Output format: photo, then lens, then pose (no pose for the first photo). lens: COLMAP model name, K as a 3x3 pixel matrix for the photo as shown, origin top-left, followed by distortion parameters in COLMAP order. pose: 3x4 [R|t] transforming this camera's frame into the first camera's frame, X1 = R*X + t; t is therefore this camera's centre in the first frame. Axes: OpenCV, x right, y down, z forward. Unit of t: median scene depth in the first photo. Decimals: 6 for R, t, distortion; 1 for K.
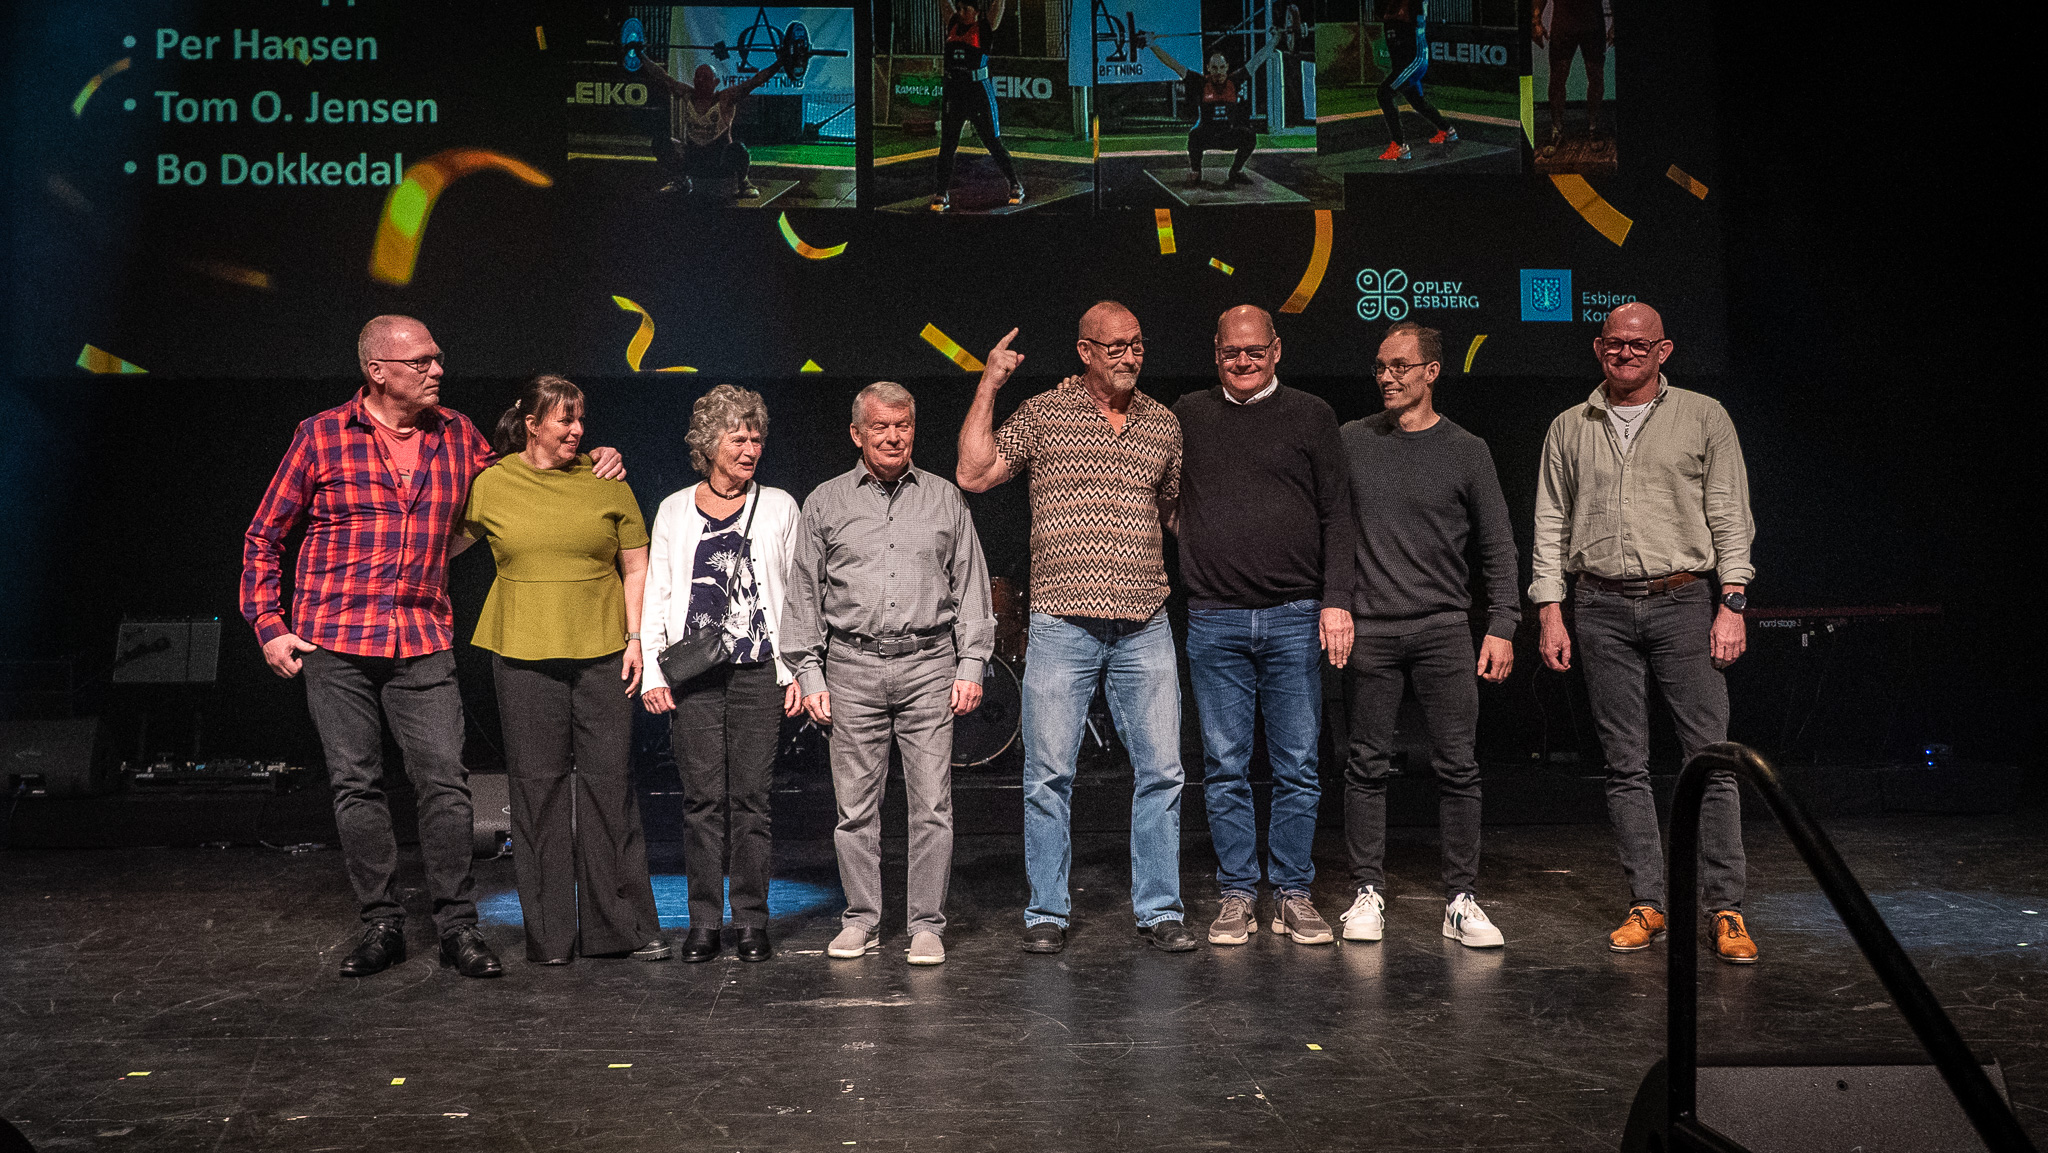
lens RADIAL K [[2148.6, 0, 1021.3], [0, 2148.6, 569.6], [0, 0, 1]] dist [-0.021855, 0.002616]
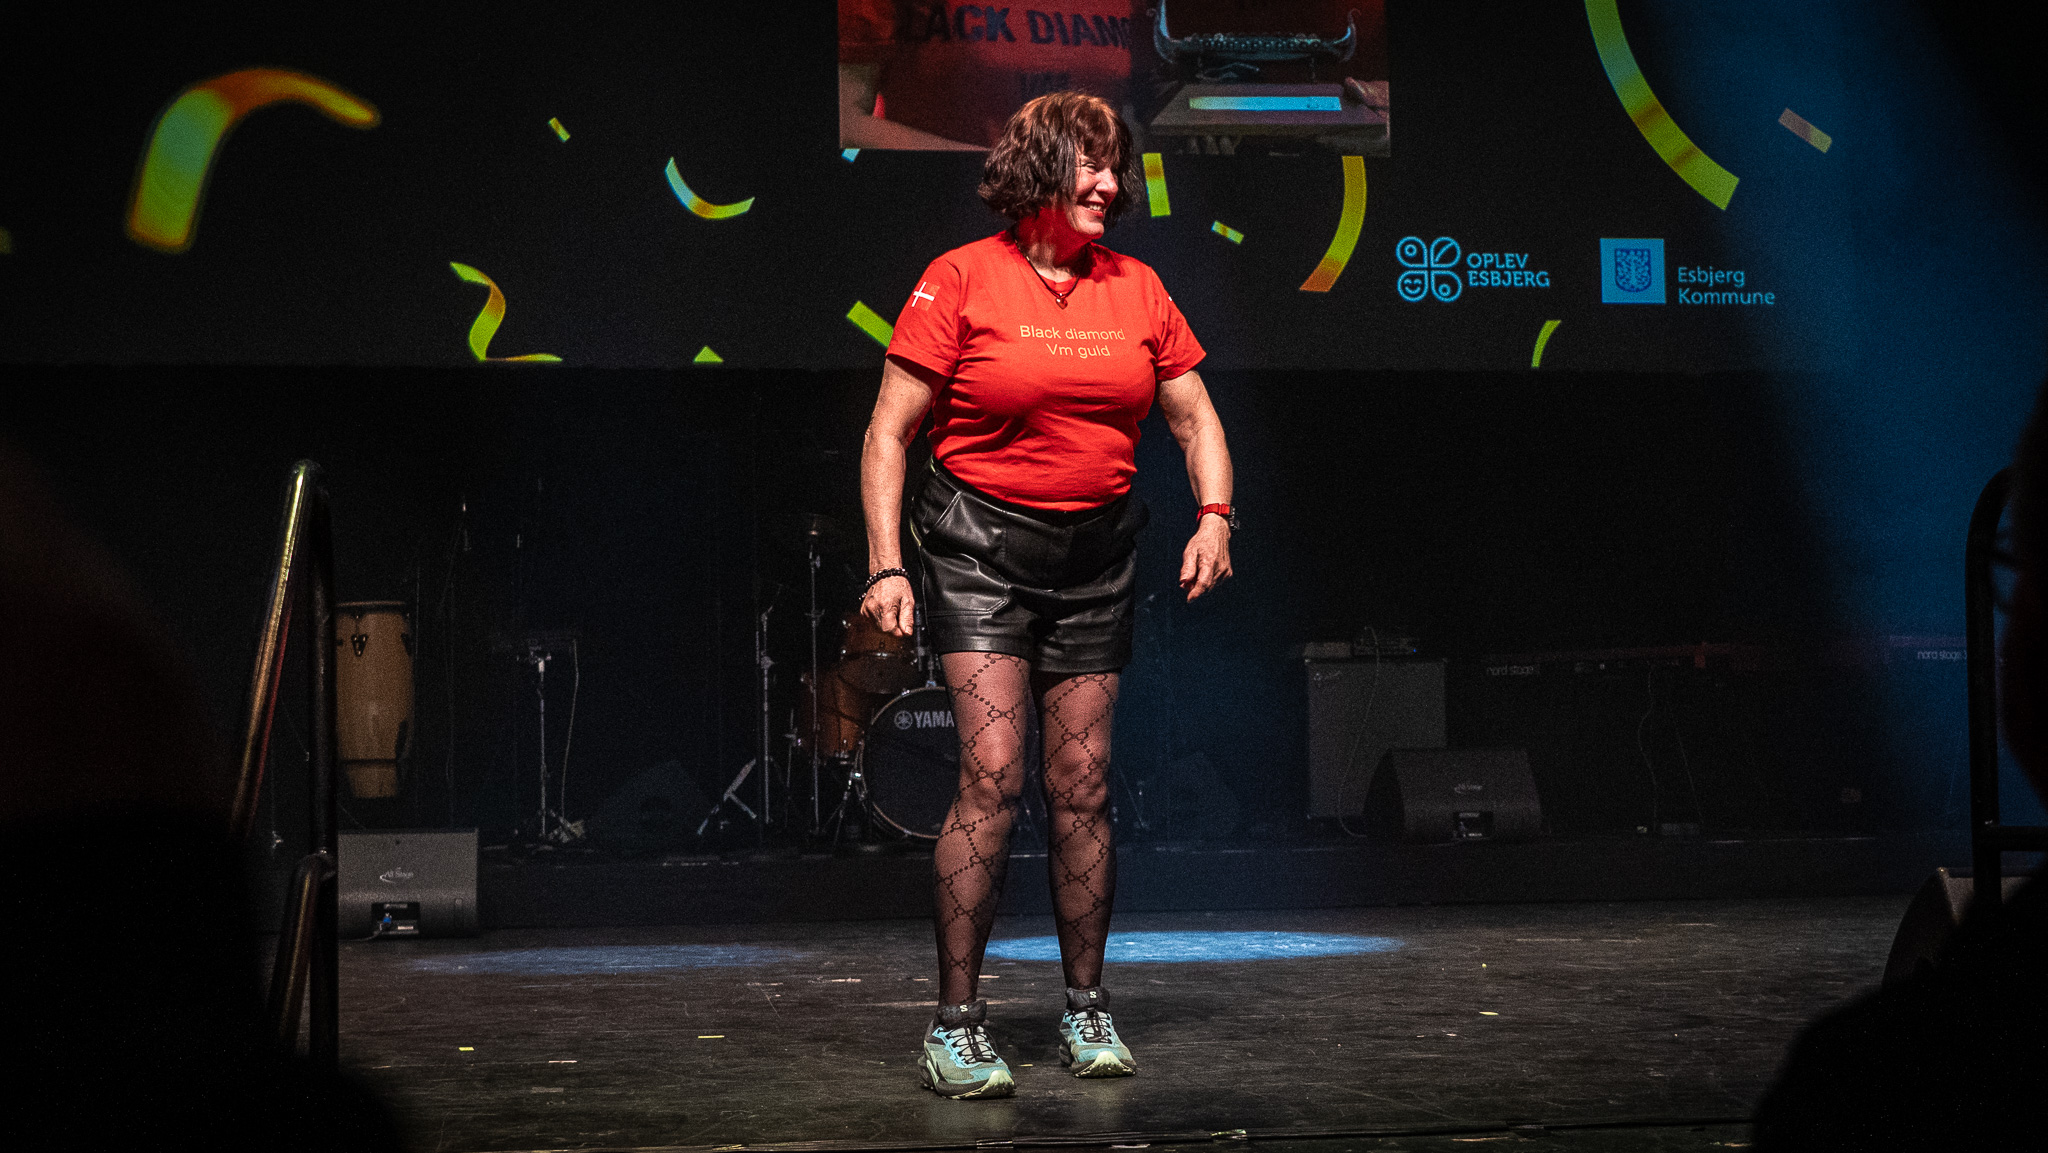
lens RADIAL K [[3055.1, 0, 1033.7], [0, 3055.1, 581.9], [0, 0, 1]] dist [0.025052, 0.047657]
pose [[0.997273, -0.001909, 0.073776, -0.079449], [0.005869, 0.998551, -0.053501, 0.061117], [-0.073567, 0.053788, 0.995839, -0.140322]]
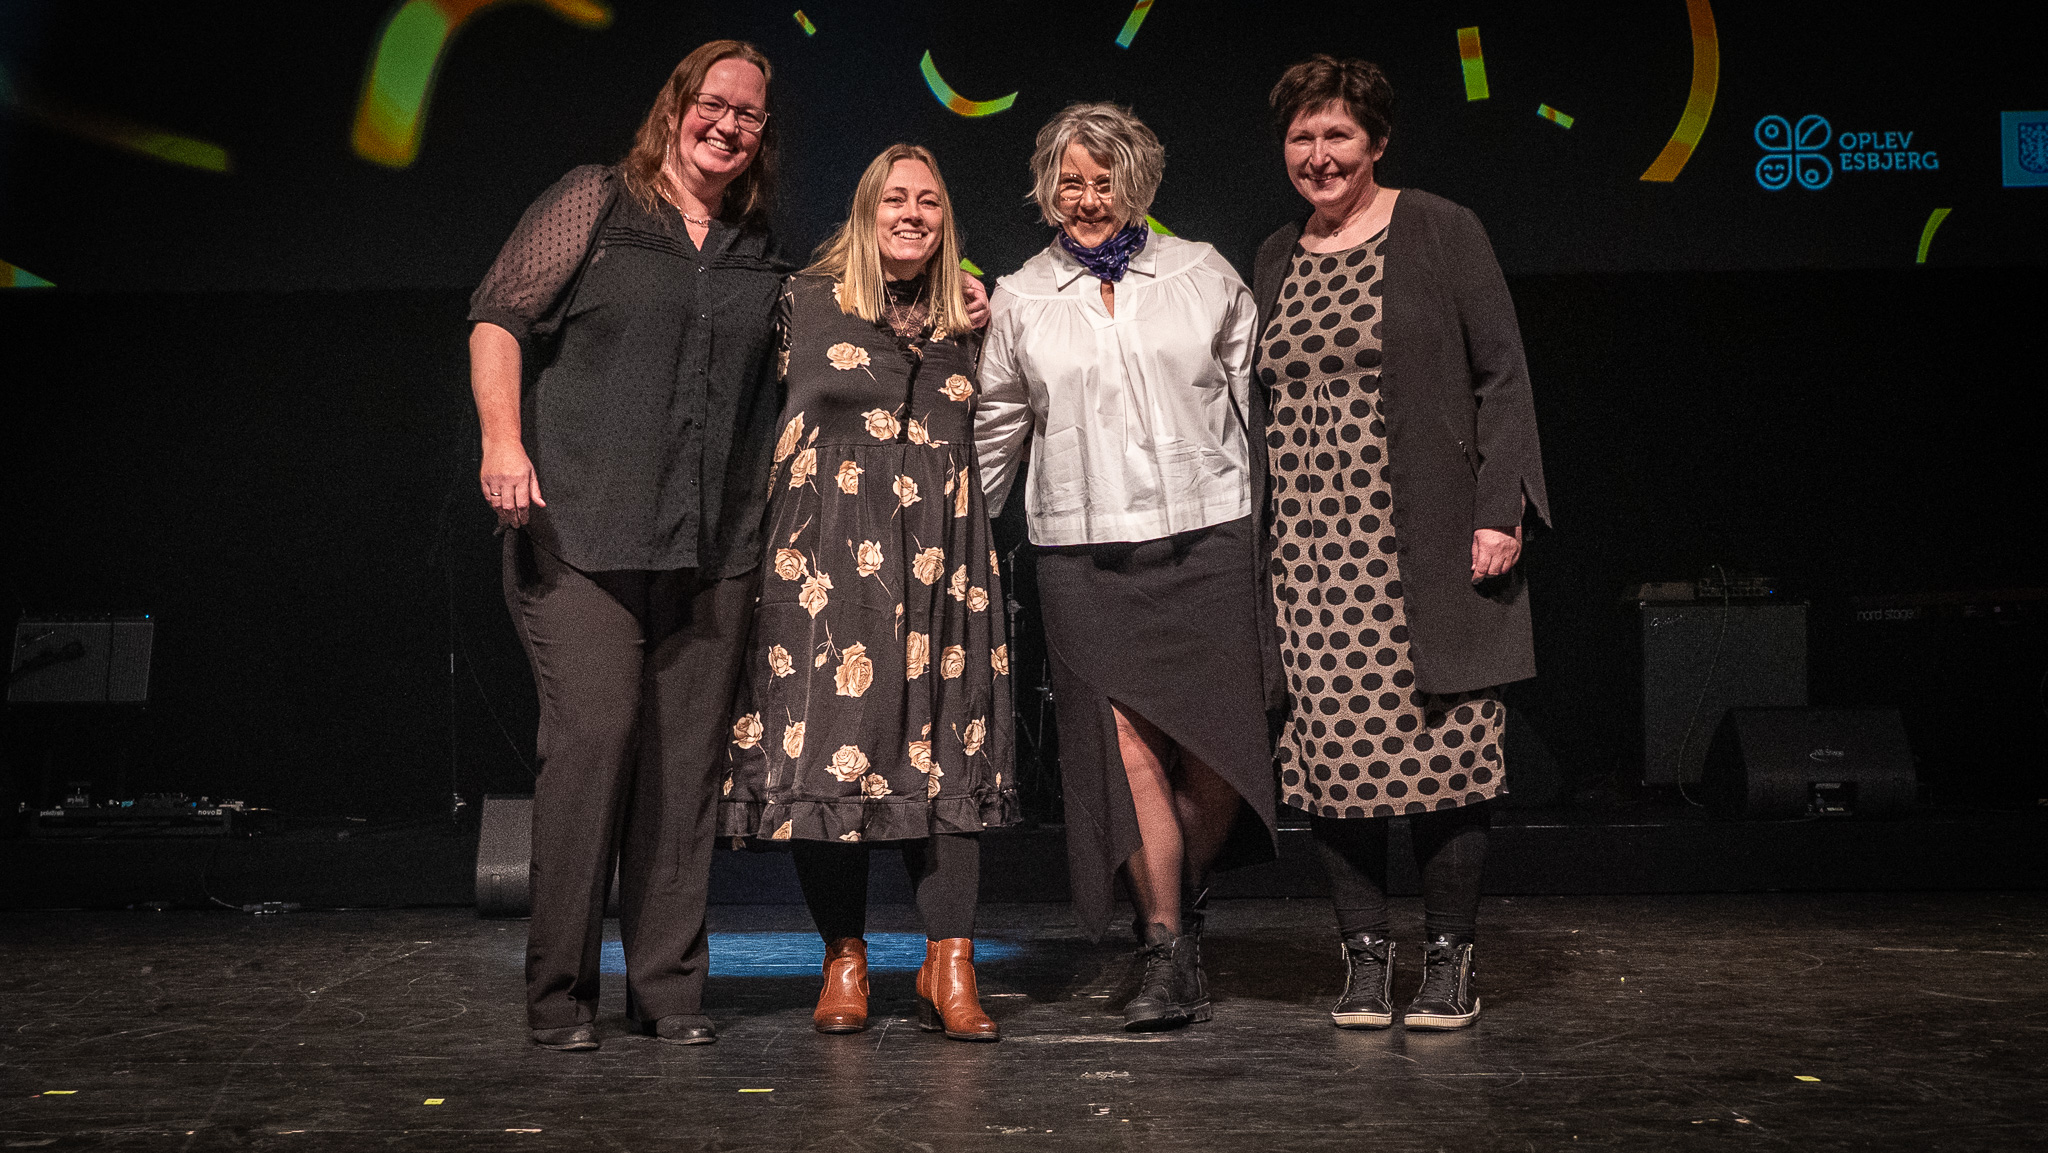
lens RADIAL K [[2955.9, 0, 931.9], [0, 2955.9, 625.7], [0, 0, 1]] dist [0.023250, -0.033695]
pose [[0.995568, -0.004574, -0.093932, -0.023826], [0.002509, 0.999753, -0.022100, 0.057332], [0.094010, 0.021767, 0.995333, 0.041891]]
